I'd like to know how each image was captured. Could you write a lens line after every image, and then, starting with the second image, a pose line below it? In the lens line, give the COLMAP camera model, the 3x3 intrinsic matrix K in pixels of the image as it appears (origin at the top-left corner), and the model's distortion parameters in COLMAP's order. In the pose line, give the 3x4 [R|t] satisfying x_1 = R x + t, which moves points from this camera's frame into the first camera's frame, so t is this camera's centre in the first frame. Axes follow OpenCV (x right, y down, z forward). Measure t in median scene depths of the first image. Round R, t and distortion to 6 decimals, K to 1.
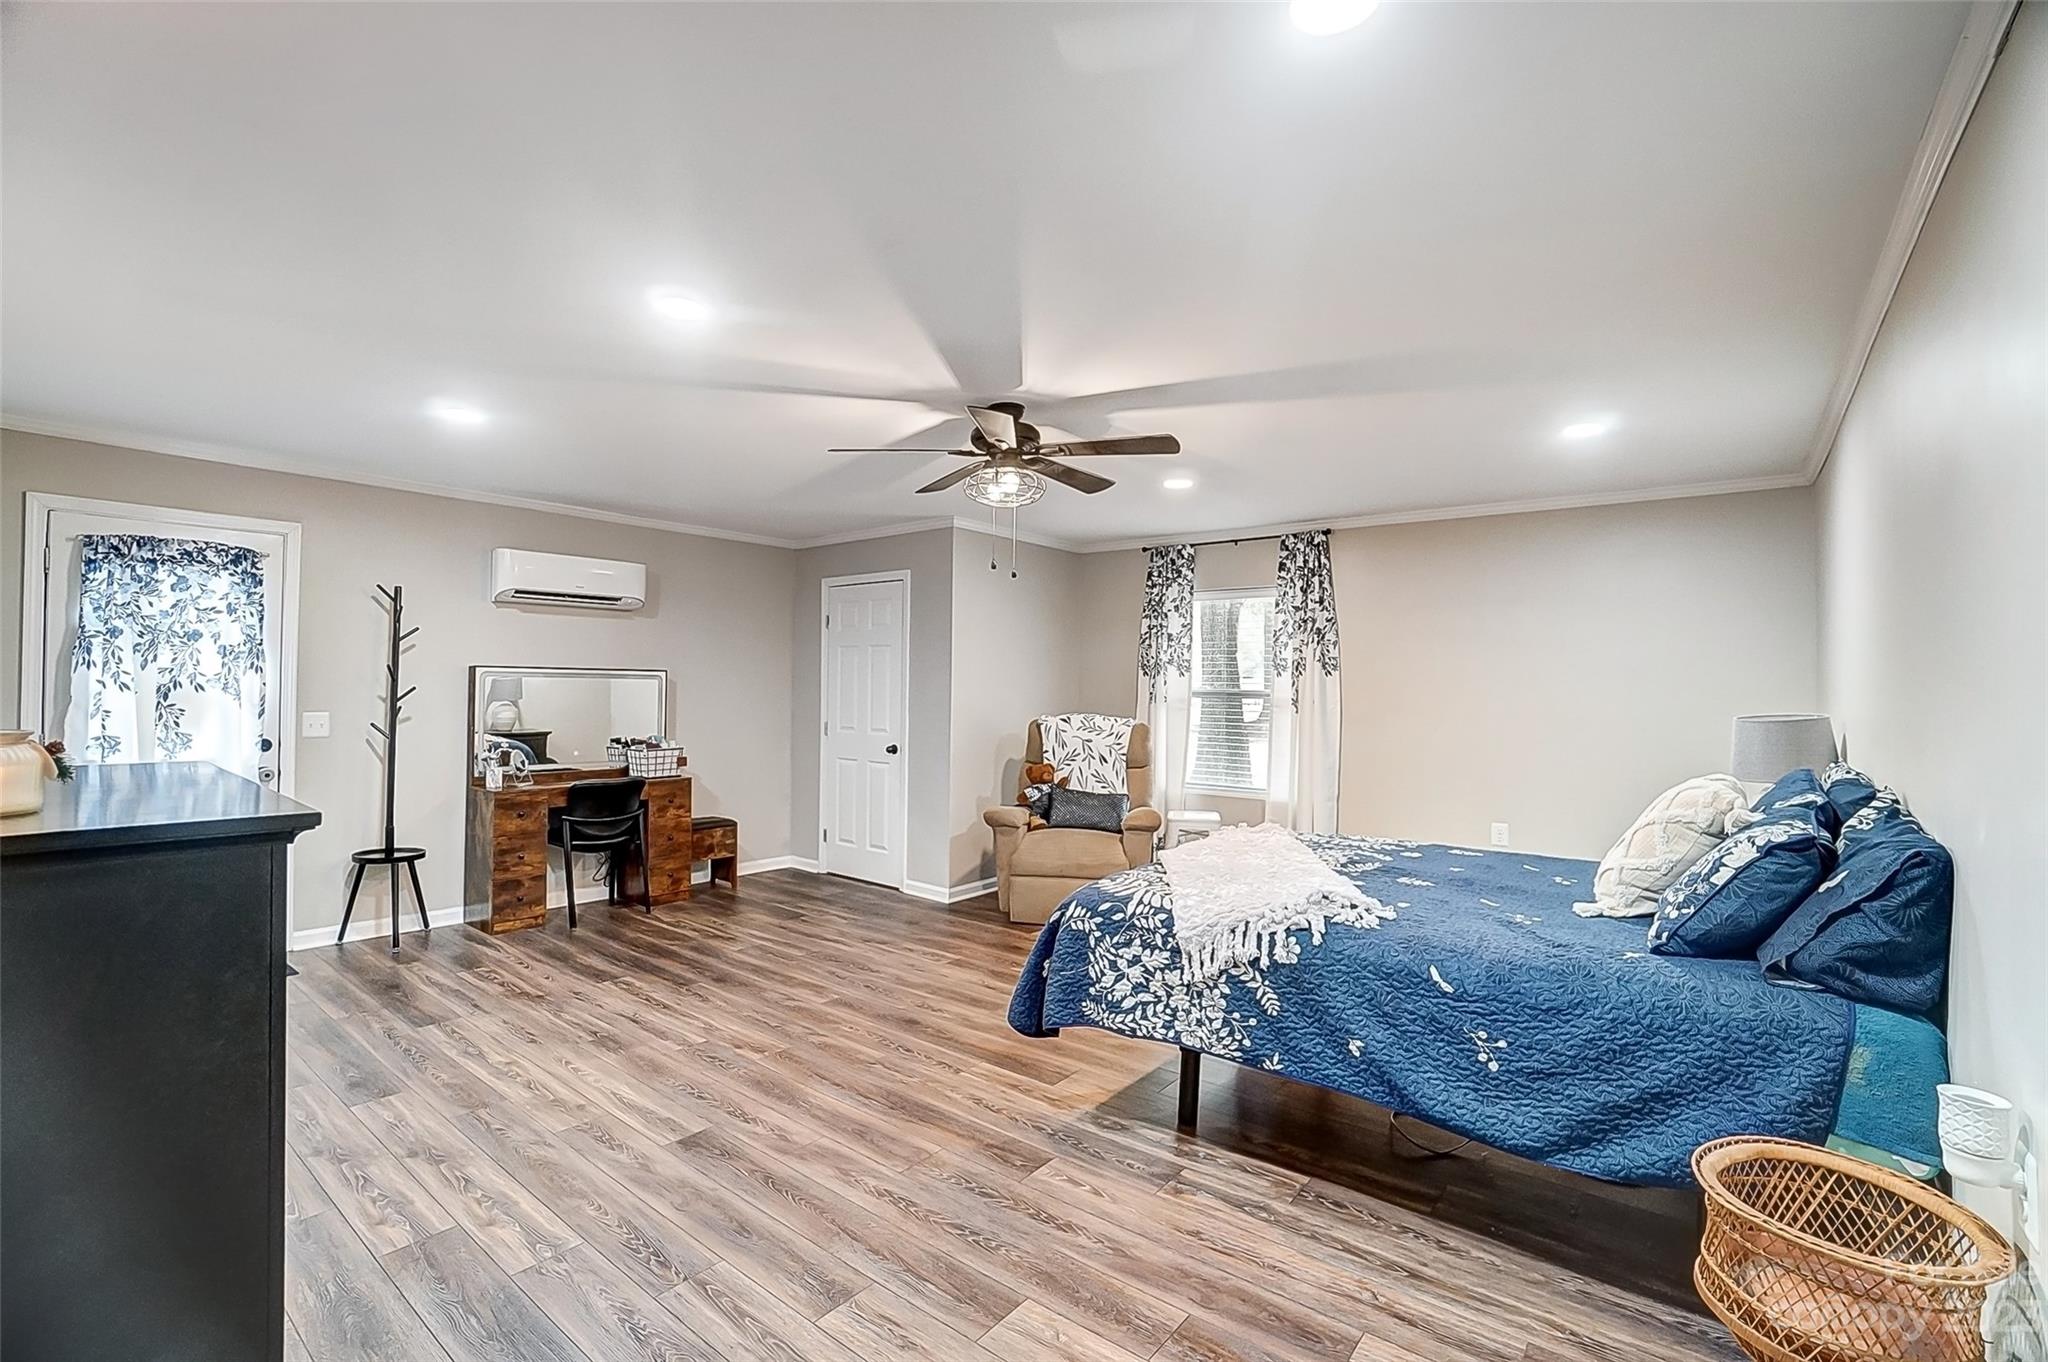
lens RADIAL K [[920.9, 0, 1013.1], [0, 920.9, 682.6], [0, 0, 1]] dist [-0.081987, 0.028767]
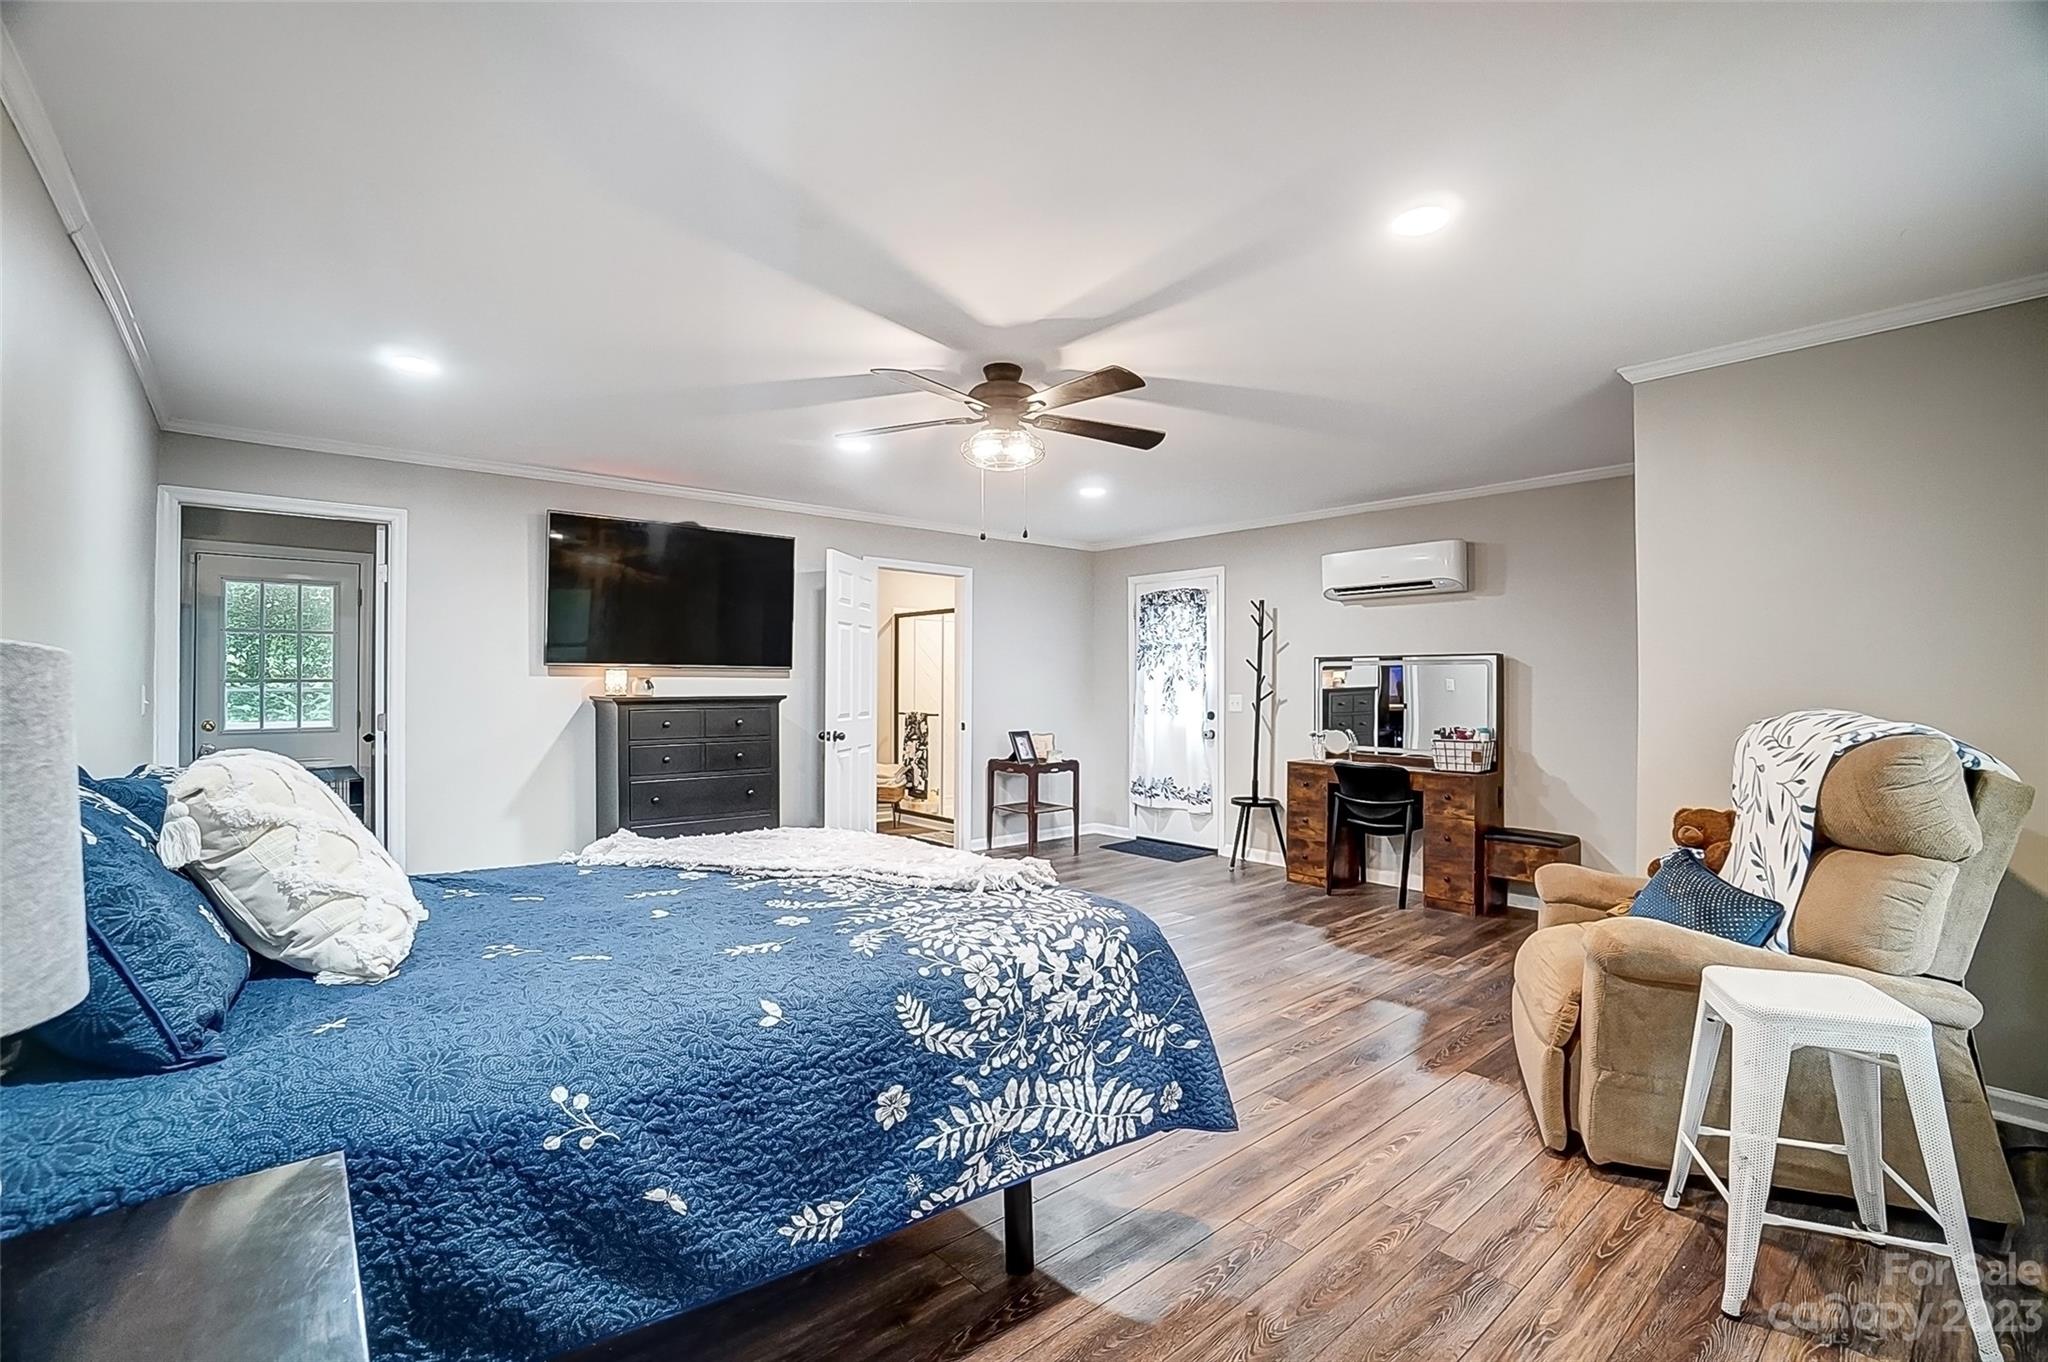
lens RADIAL K [[920.9, 0, 1013.1], [0, 920.9, 682.6], [0, 0, 1]] dist [-0.081987, 0.028767]
pose [[-0.207580, -0.017038, -0.978070, 0.656026], [-0.000327, 0.999849, -0.017348, 0.035191], [0.978218, -0.003281, -0.207554, 0.850642]]
